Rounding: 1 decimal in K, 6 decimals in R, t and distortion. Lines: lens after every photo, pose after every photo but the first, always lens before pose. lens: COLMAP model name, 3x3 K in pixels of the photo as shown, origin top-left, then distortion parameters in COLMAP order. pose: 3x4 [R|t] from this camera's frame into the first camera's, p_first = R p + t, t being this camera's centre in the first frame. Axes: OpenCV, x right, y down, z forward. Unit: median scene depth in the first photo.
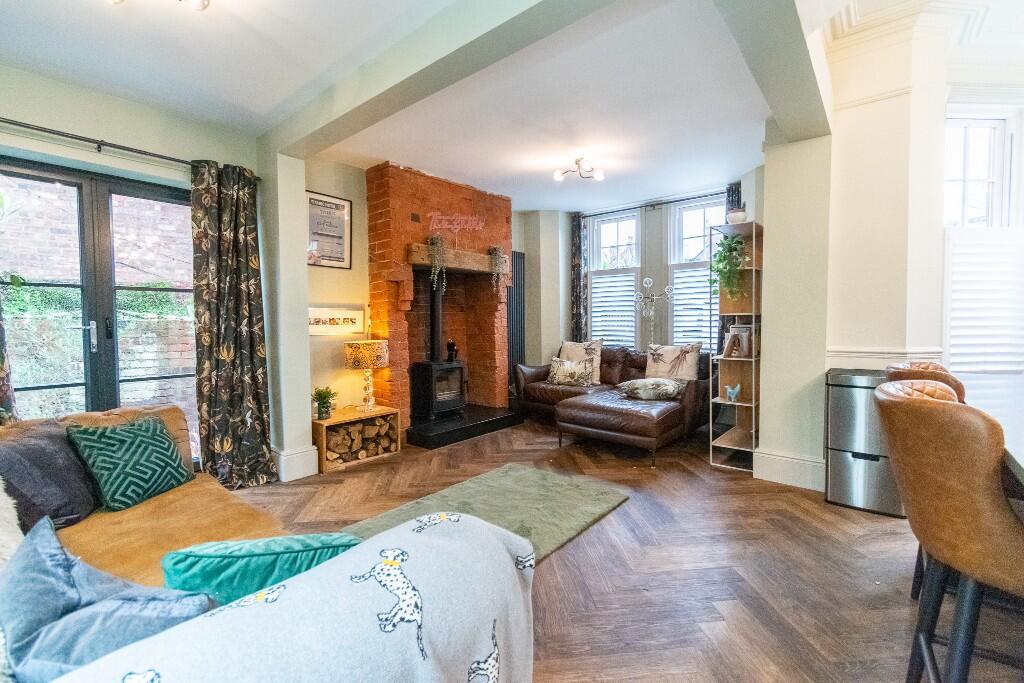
lens RADIAL K [[452.1, 0, 513.7], [0, 452.1, 339.0], [0, 0, 1]] dist [0.007071, -0.002934]
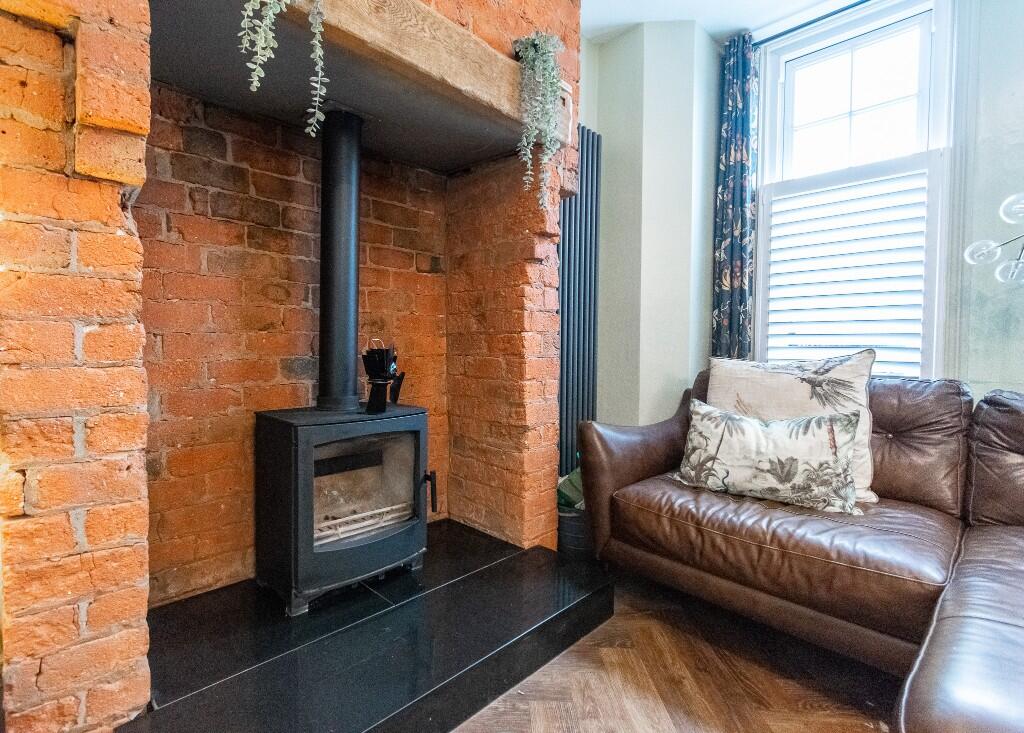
lens RADIAL K [[483.7, 0, 477.5], [0, 483.7, 358.2], [0, 0, 1]] dist [0.002564, -0.000343]
pose [[0.992810, 0.021141, -0.117820, -0.033359], [-0.022983, 0.999634, -0.014297, 0.015471], [0.117474, 0.016902, 0.992932, 0.634824]]
